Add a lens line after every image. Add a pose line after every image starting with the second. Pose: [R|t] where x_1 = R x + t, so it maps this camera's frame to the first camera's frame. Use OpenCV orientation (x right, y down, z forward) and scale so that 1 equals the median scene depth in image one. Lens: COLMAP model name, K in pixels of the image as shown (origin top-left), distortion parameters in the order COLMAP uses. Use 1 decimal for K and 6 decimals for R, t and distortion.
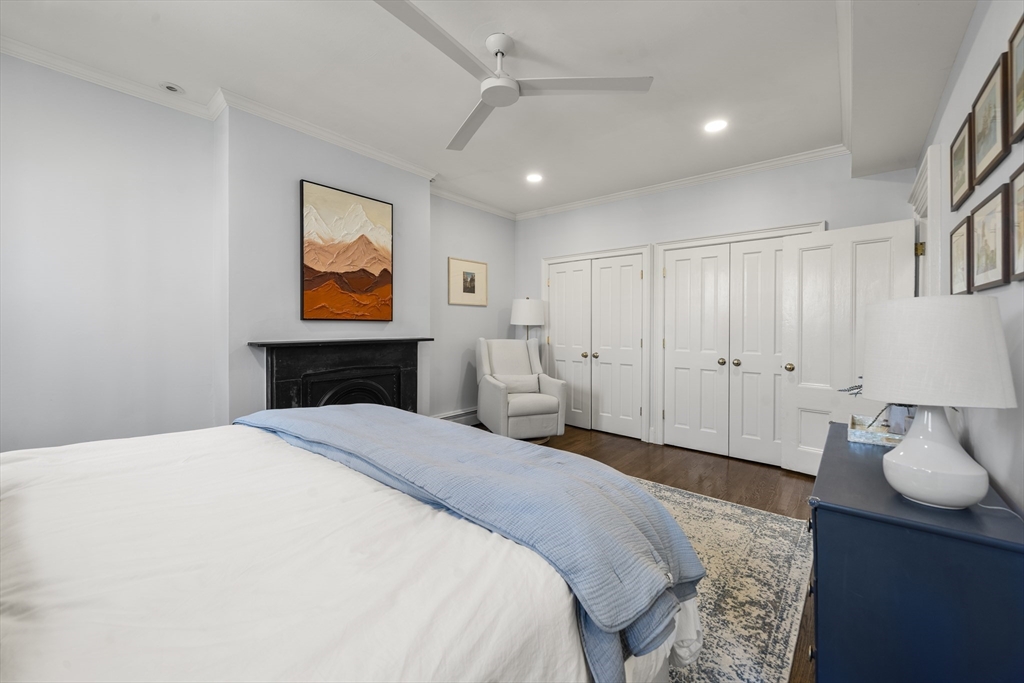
lens RADIAL K [[394.6, 0, 508.4], [0, 394.6, 333.8], [0, 0, 1]] dist [-0.003035, -0.000158]
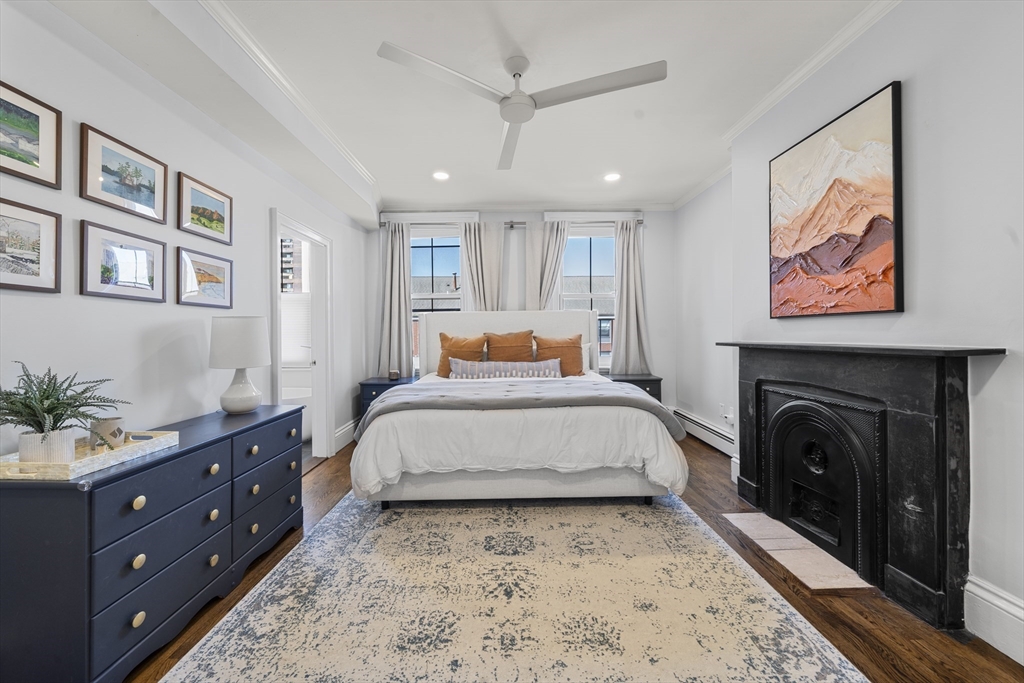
lens RADIAL K [[394.6, 0, 511.7], [0, 394.6, 331.8], [0, 0, 1]] dist [-0.003035, -0.000158]
pose [[-0.761411, 0.003669, -0.648259, 0.487873], [-0.005090, 0.999919, 0.011638, -0.012469], [0.648250, 0.012161, -0.761331, 1.277016]]
